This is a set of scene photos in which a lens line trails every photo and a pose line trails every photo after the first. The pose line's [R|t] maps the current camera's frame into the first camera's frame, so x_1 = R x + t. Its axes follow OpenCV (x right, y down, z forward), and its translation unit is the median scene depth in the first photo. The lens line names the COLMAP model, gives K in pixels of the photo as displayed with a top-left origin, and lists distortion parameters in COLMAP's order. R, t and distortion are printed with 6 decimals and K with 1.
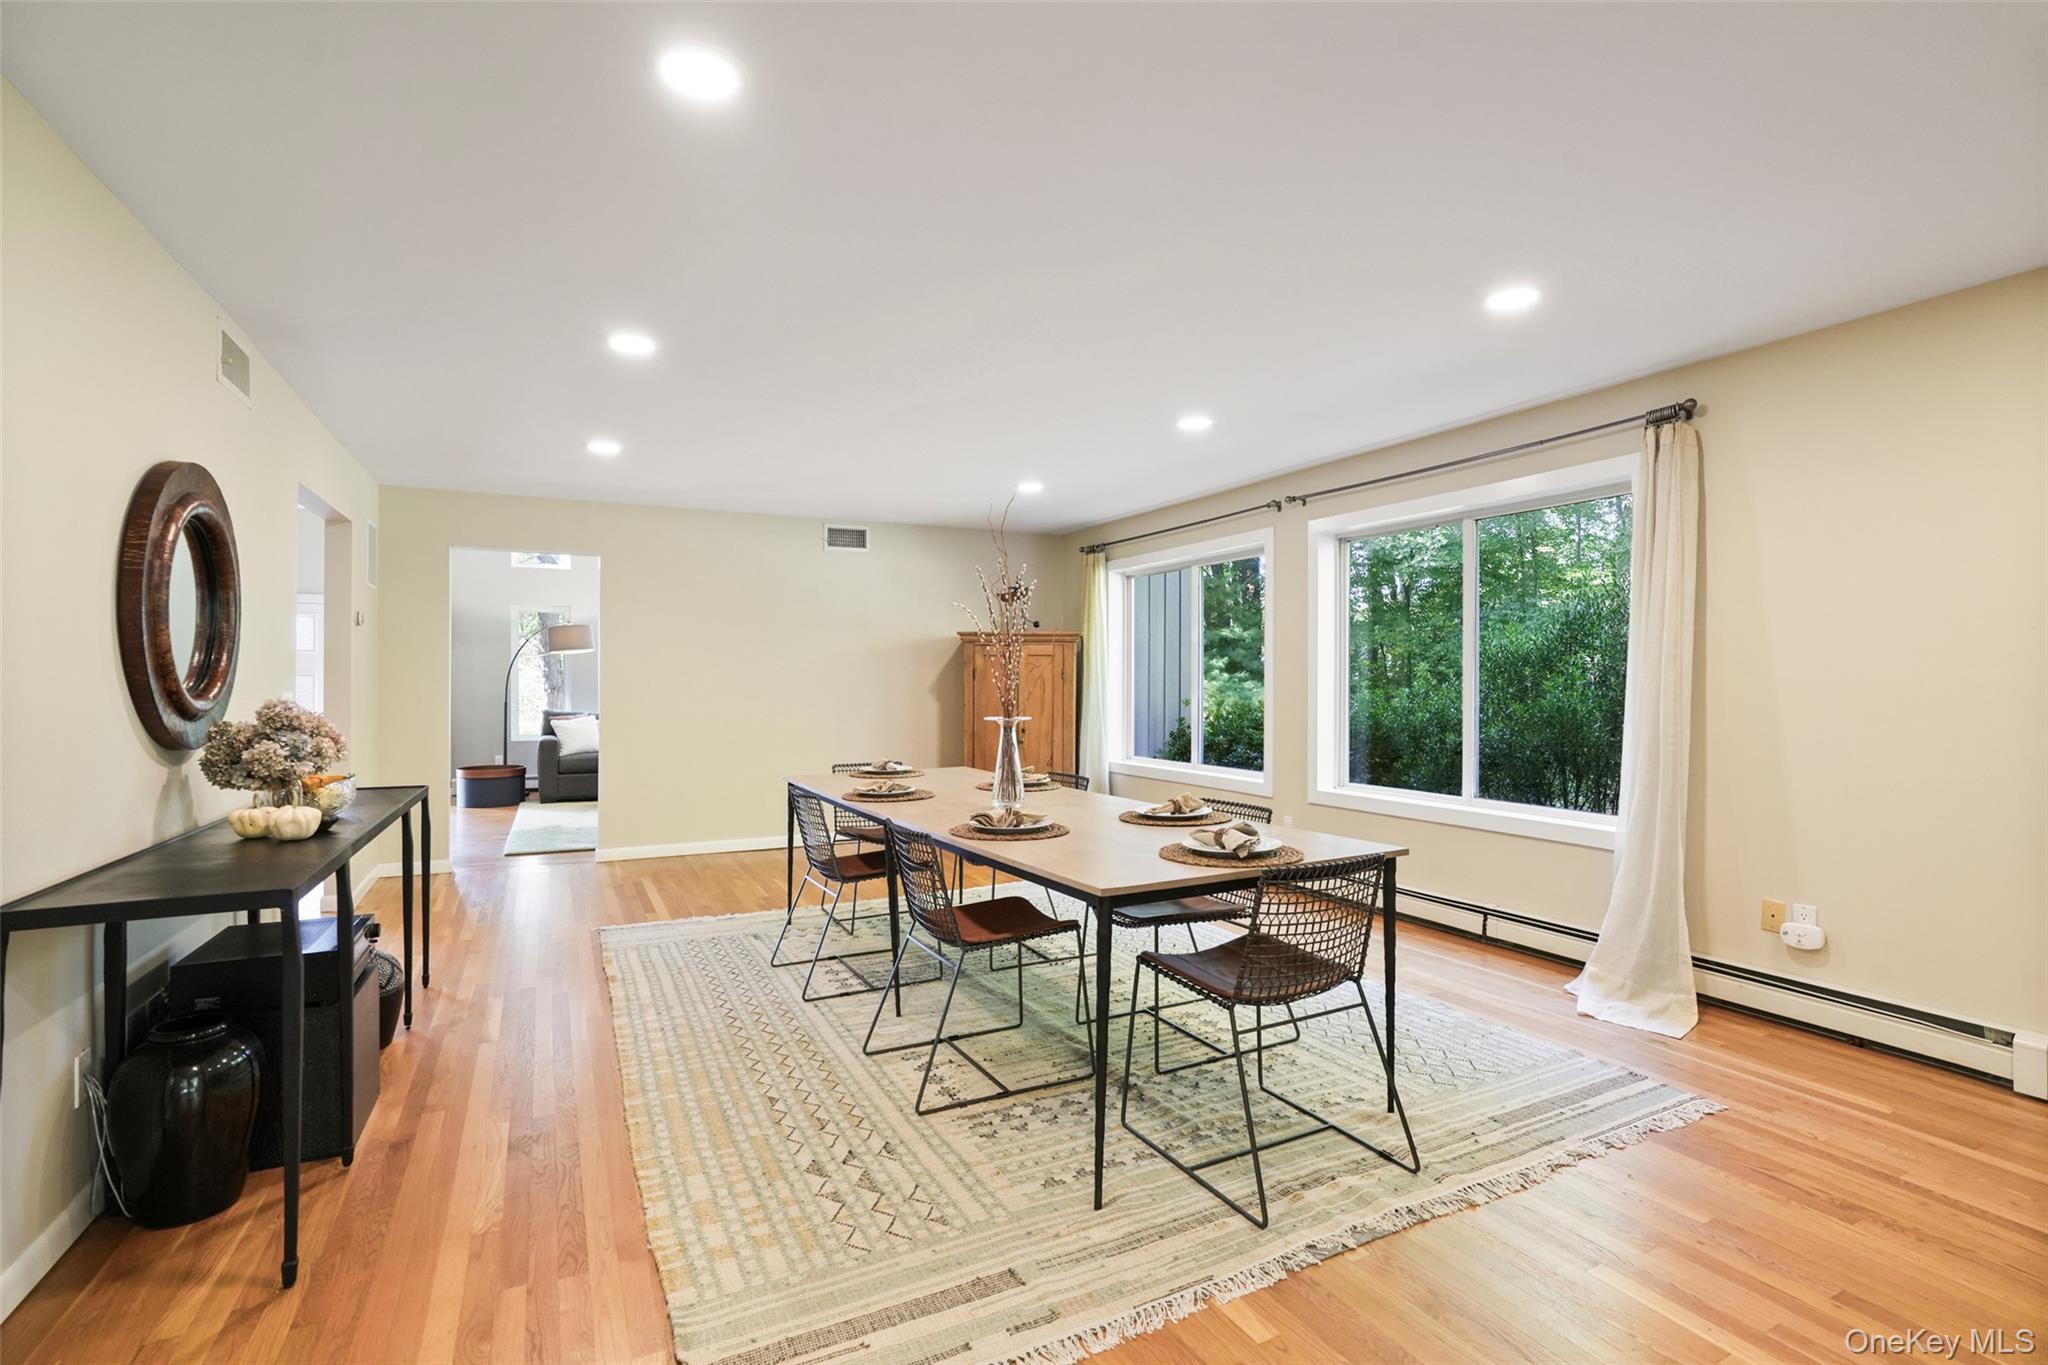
lens RADIAL K [[927.5, 0, 1024.0], [0, 927.5, 682.5], [0, 0, 1]] dist [-0.046435, 0.024005]
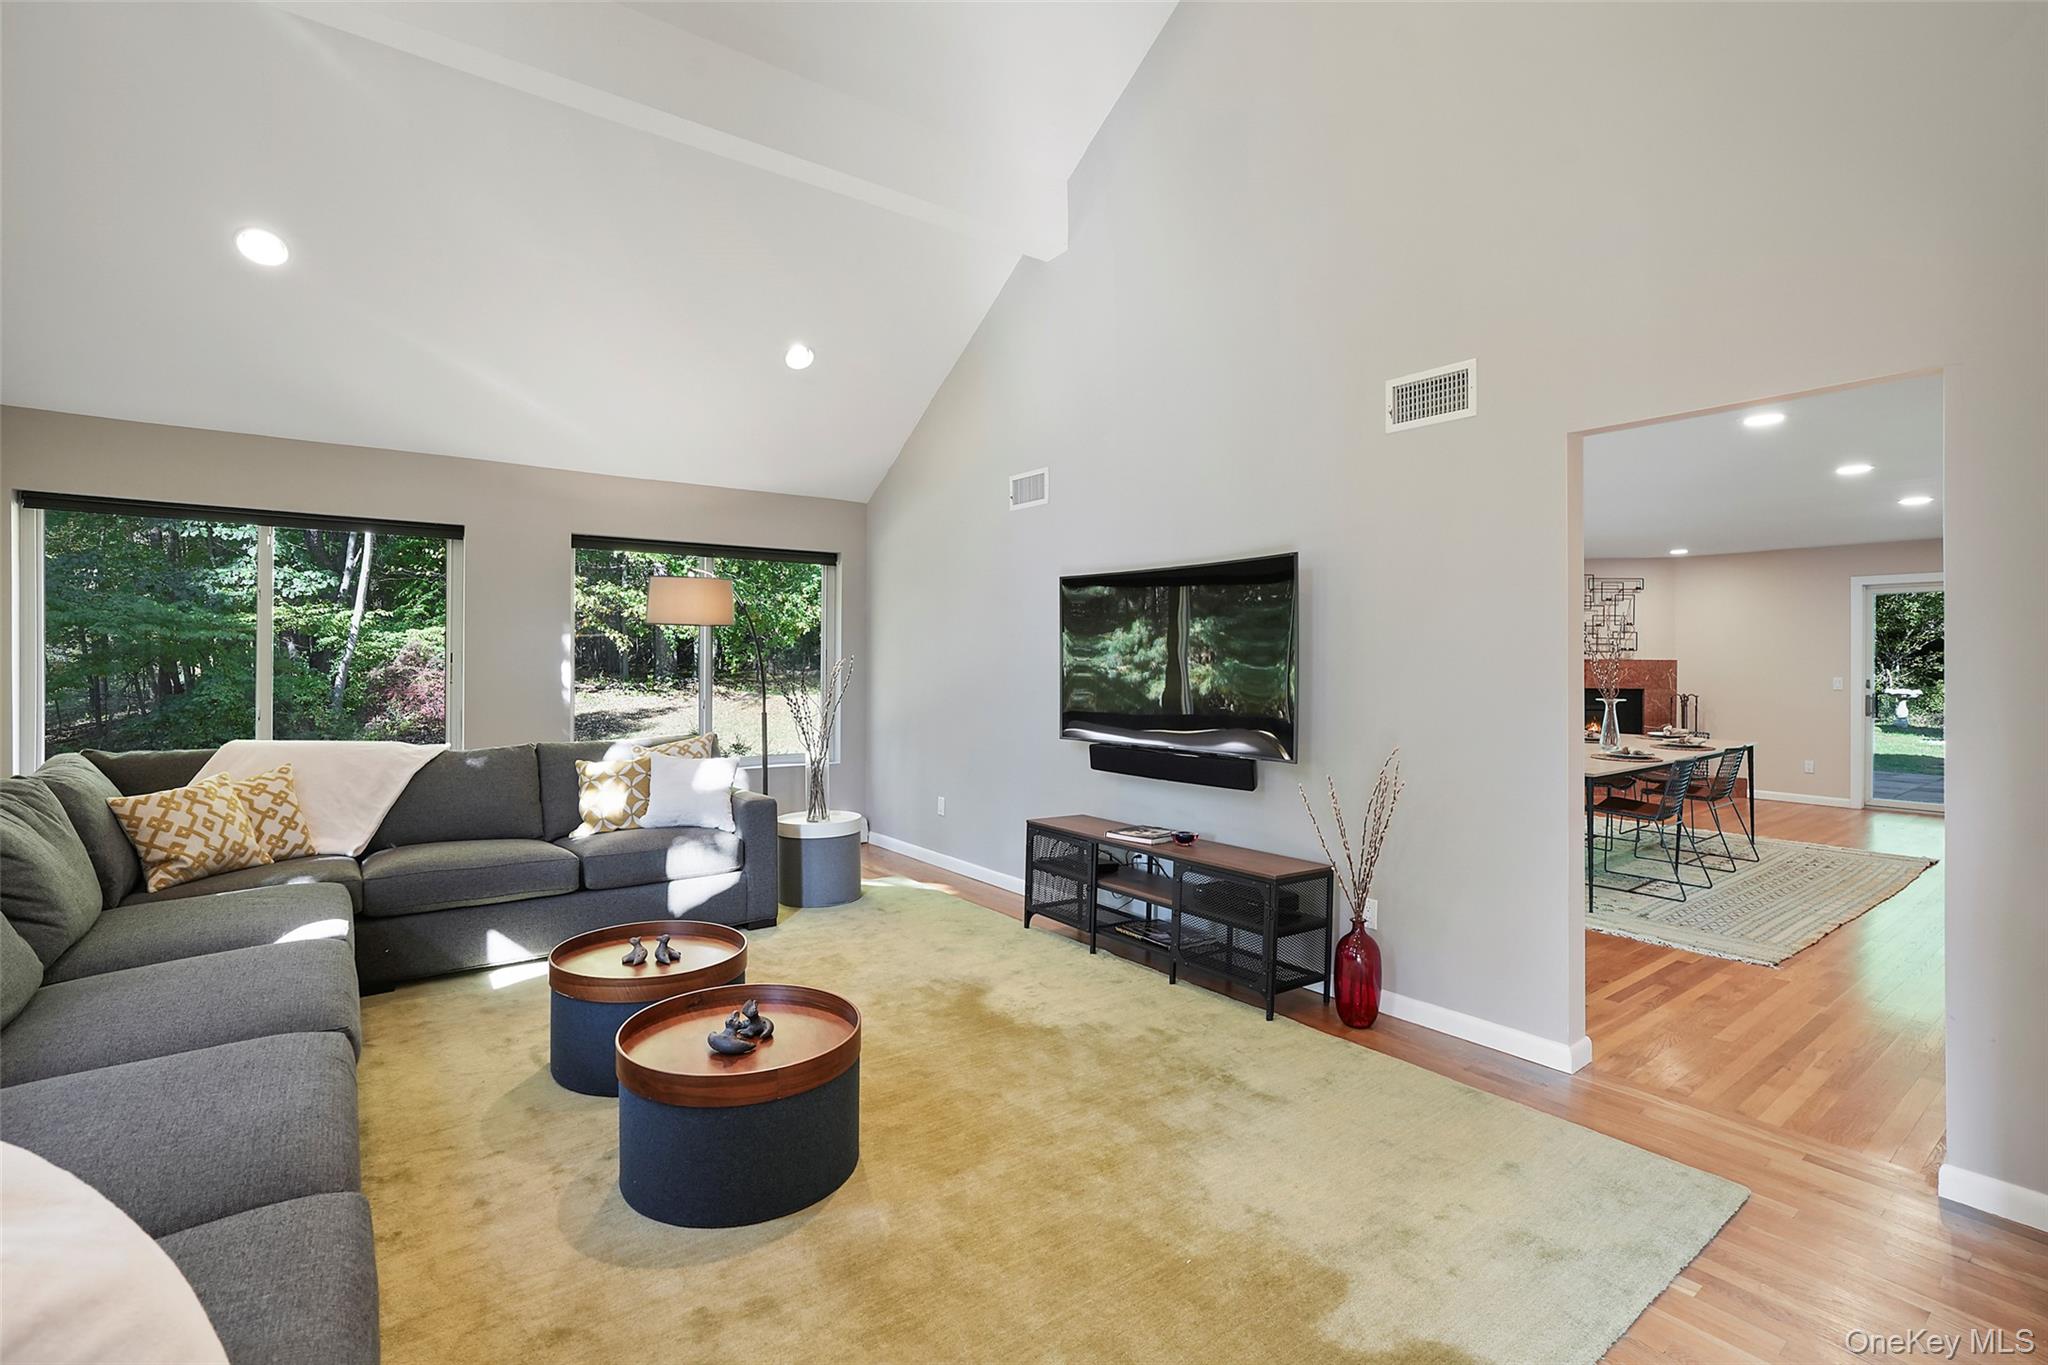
lens RADIAL K [[945.0, 0, 1014.9], [0, 945.0, 663.1], [0, 0, 1]] dist [-0.056572, 0.031550]
pose [[-0.172772, -0.003805, 0.984955, -1.654292], [-0.004025, 0.999987, 0.003157, -0.035002], [-0.984954, -0.003419, -0.172785, 2.557216]]
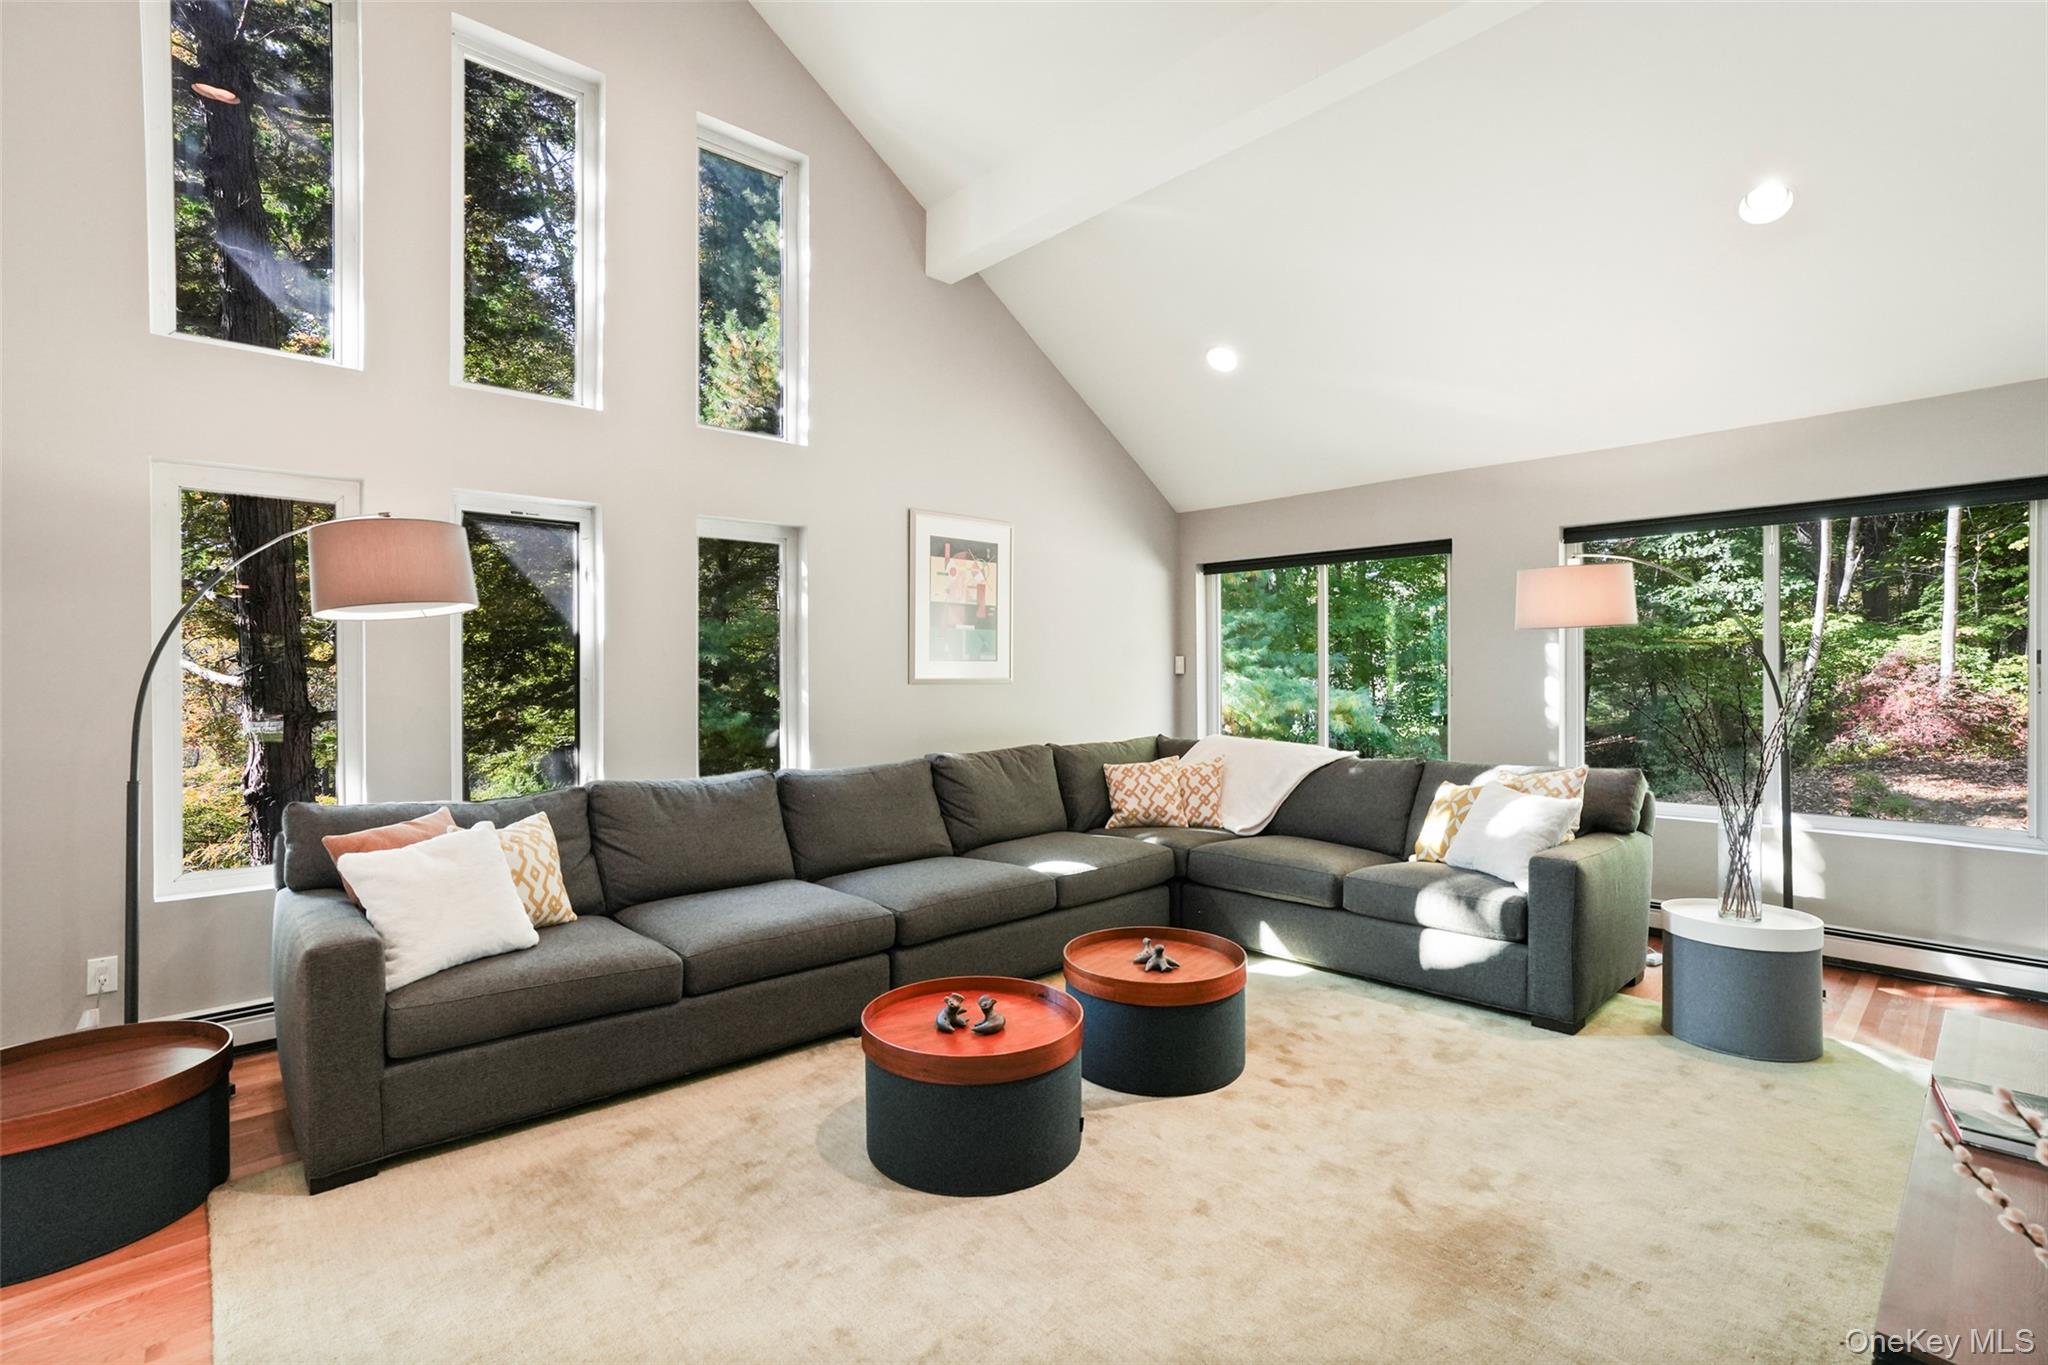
lens RADIAL K [[946.2, 0, 1034.0], [0, 946.2, 677.3], [0, 0, 1]] dist [-0.049623, 0.026670]
pose [[0.959690, -0.006263, 0.280992, -1.090225], [0.005889, 0.999980, 0.002177, -0.031231], [-0.281000, -0.000435, 0.959708, 1.898549]]
